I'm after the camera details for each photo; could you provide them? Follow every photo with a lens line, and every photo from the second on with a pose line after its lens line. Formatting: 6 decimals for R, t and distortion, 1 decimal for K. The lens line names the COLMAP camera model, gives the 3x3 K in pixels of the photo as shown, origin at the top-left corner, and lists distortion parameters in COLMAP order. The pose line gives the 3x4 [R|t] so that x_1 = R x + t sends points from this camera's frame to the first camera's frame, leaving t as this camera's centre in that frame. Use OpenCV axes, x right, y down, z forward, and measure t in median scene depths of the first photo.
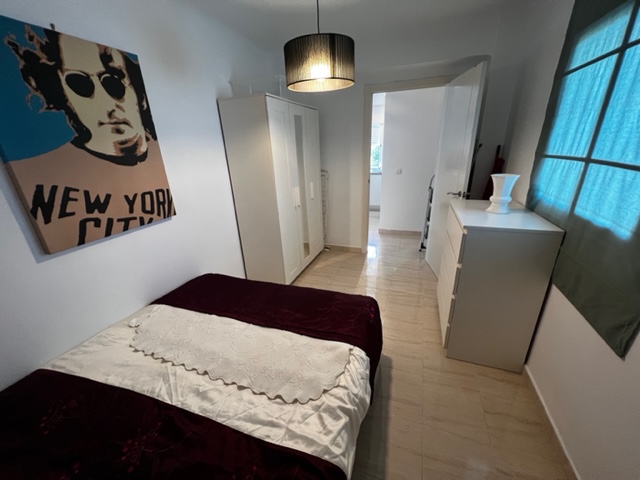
lens RADIAL K [[255.7, 0, 322.4], [0, 255.7, 240.3], [0, 0, 1]] dist [0.000686, -0.000896]
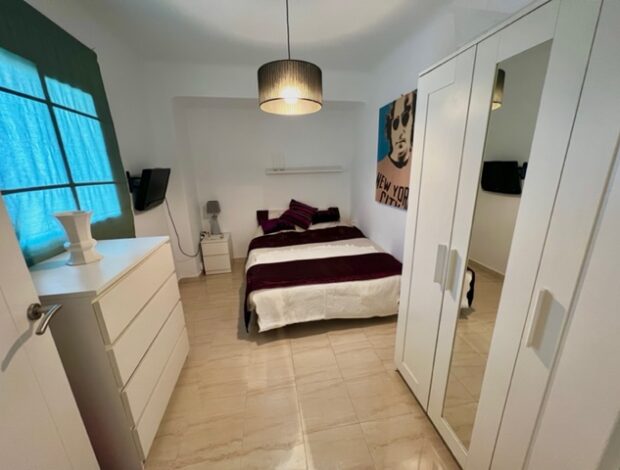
lens RADIAL K [[241.3, 0, 310.2], [0, 241.3, 235.0], [0, 0, 1]] dist [0.000749, 0.000025]
pose [[-0.855279, 0.190103, -0.482036, 0.527776], [-0.136924, 0.814288, 0.564080, -0.745905], [0.499750, 0.548448, -0.670414, 2.020876]]
